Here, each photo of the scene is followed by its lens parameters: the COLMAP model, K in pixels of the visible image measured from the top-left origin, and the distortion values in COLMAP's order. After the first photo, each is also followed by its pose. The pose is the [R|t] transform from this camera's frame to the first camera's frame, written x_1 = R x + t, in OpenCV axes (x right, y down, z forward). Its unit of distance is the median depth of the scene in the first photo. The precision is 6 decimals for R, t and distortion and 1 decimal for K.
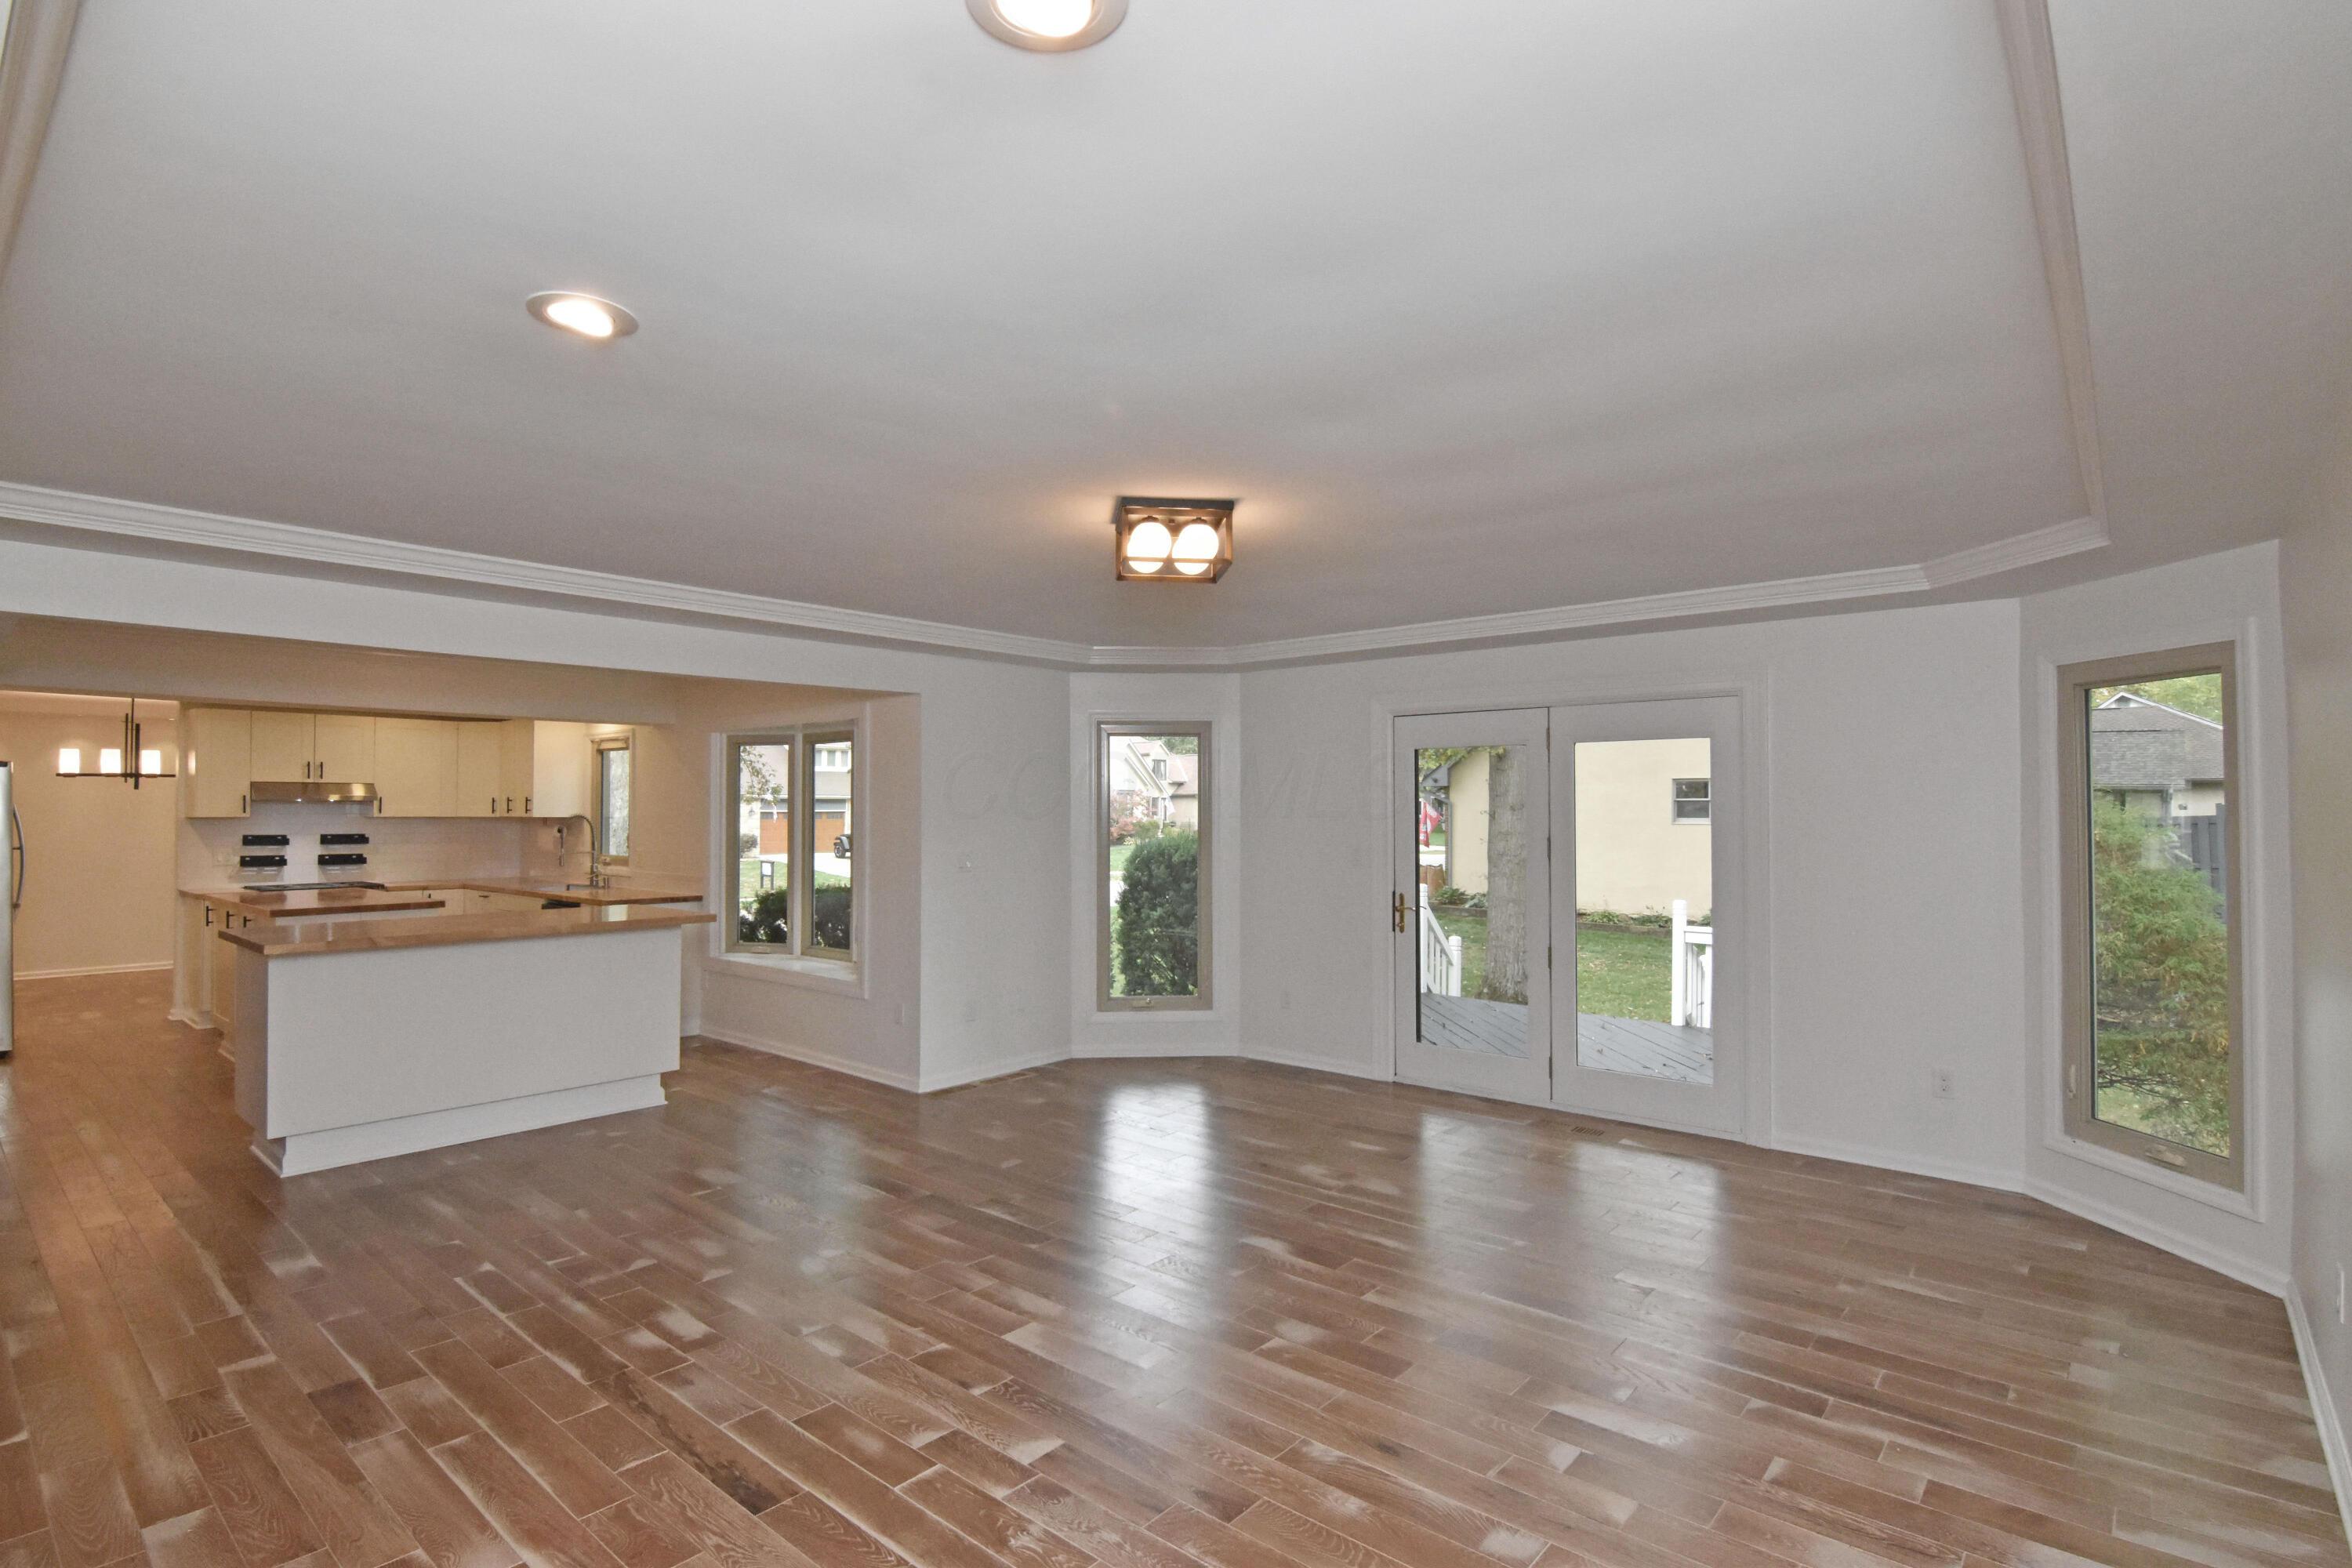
lens RADIAL K [[1142.9, 0, 1165.3], [0, 1142.9, 789.1], [0, 0, 1]] dist [-0.006909, -0.008623]
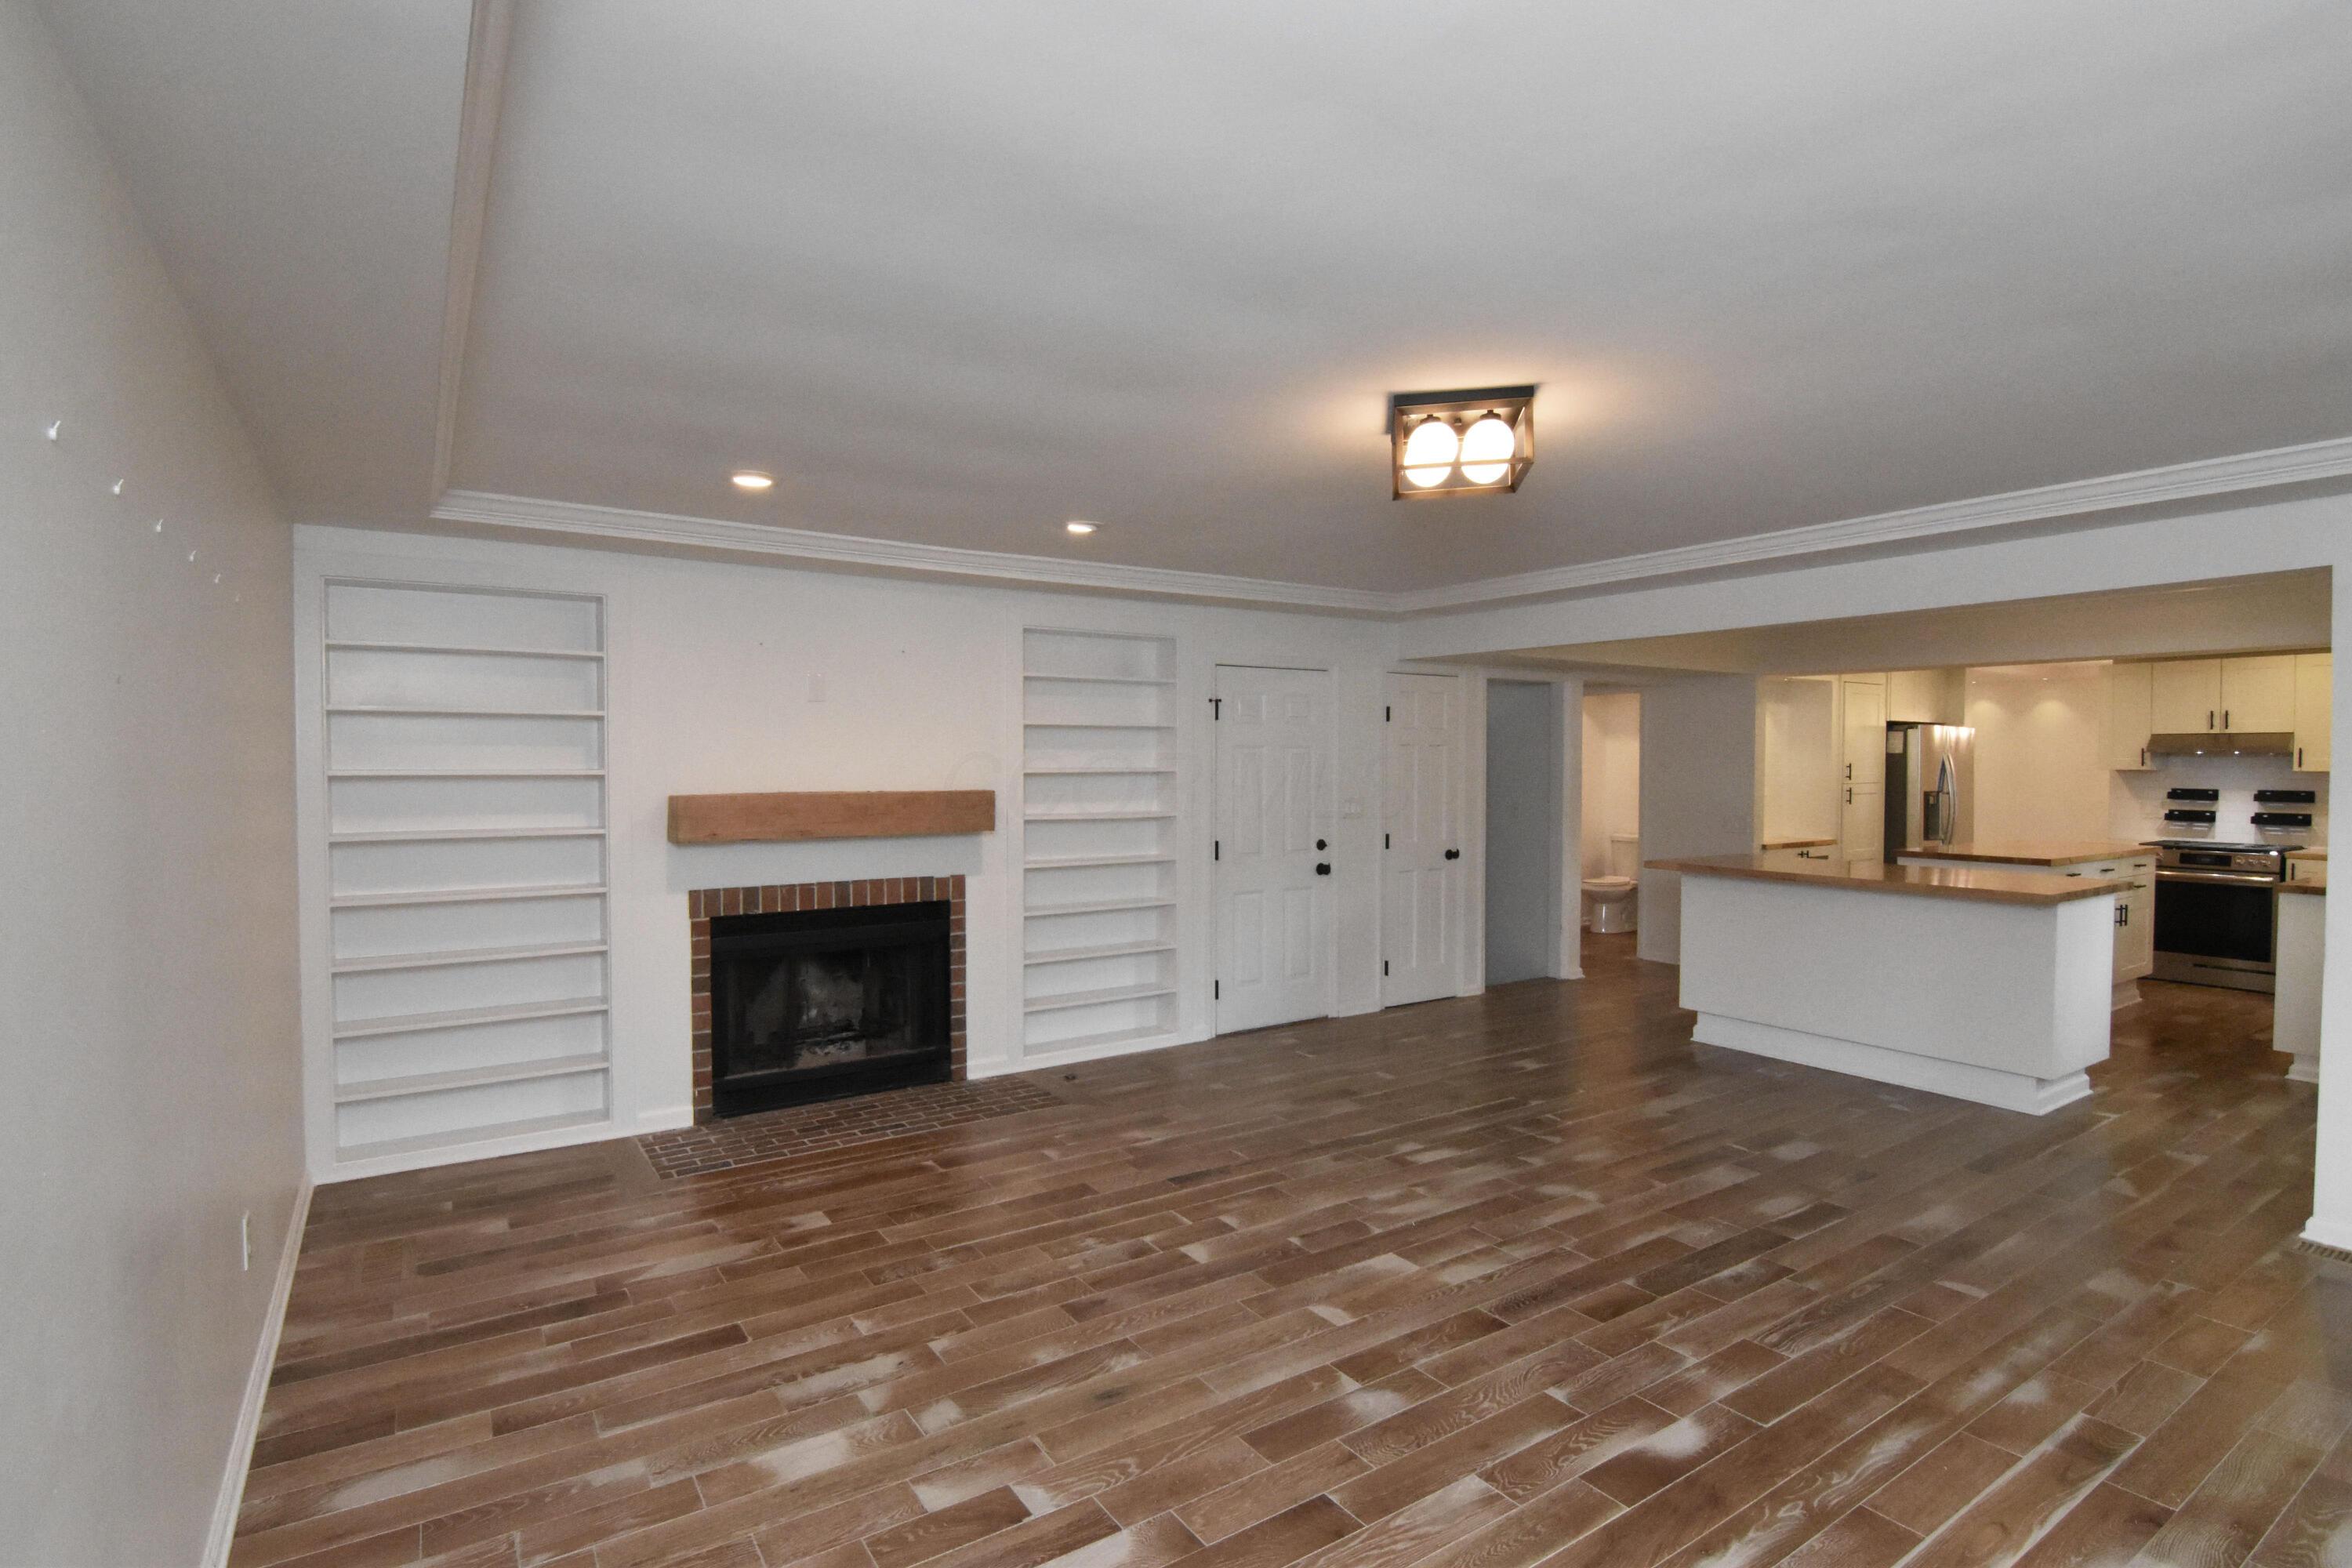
lens RADIAL K [[1142.9, 0, 1165.3], [0, 1142.9, 789.1], [0, 0, 1]] dist [-0.006909, -0.008623]
pose [[-0.273653, 0.023585, -0.961539, 0.749223], [0.017144, 0.999660, 0.019641, 0.013849], [0.961676, -0.011110, -0.273964, 0.872025]]
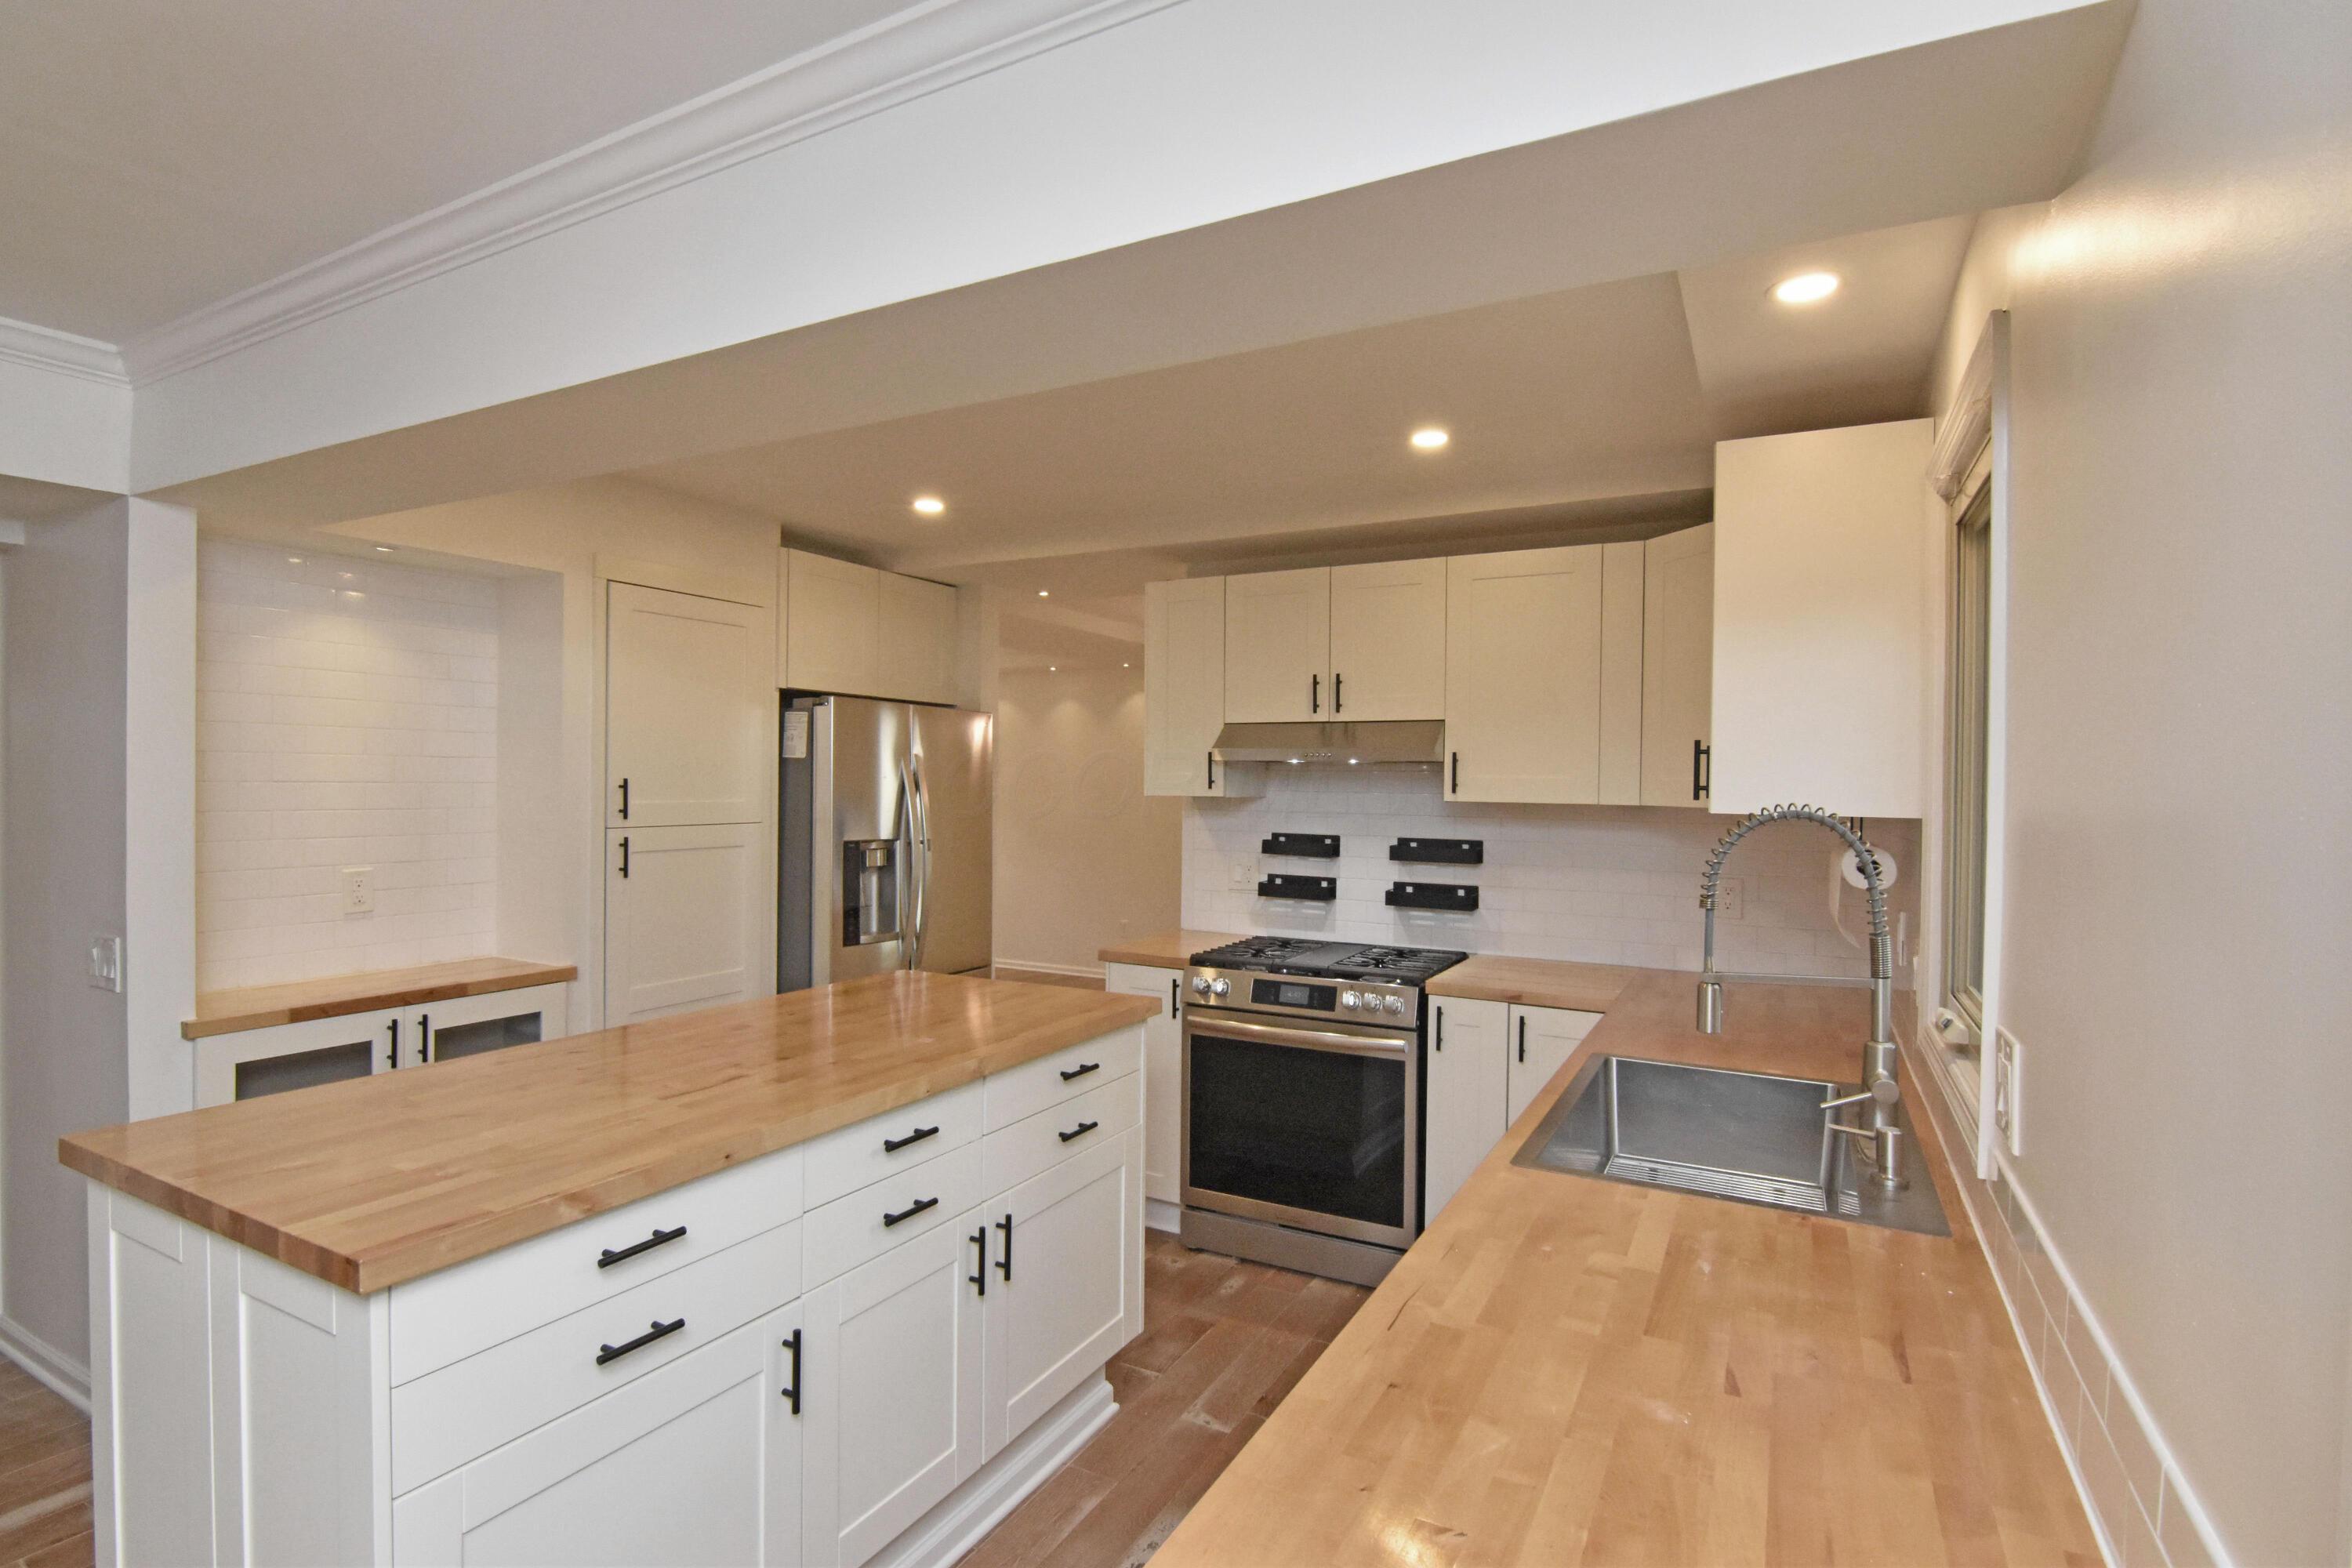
lens RADIAL K [[1142.9, 0, 1165.3], [0, 1142.9, 789.1], [0, 0, 1]] dist [-0.006909, -0.008623]
pose [[0.211656, 0.010639, -0.977286, -0.669347], [0.007288, 0.999896, 0.012463, 0.029321], [0.977317, -0.009761, 0.211556, 1.722380]]
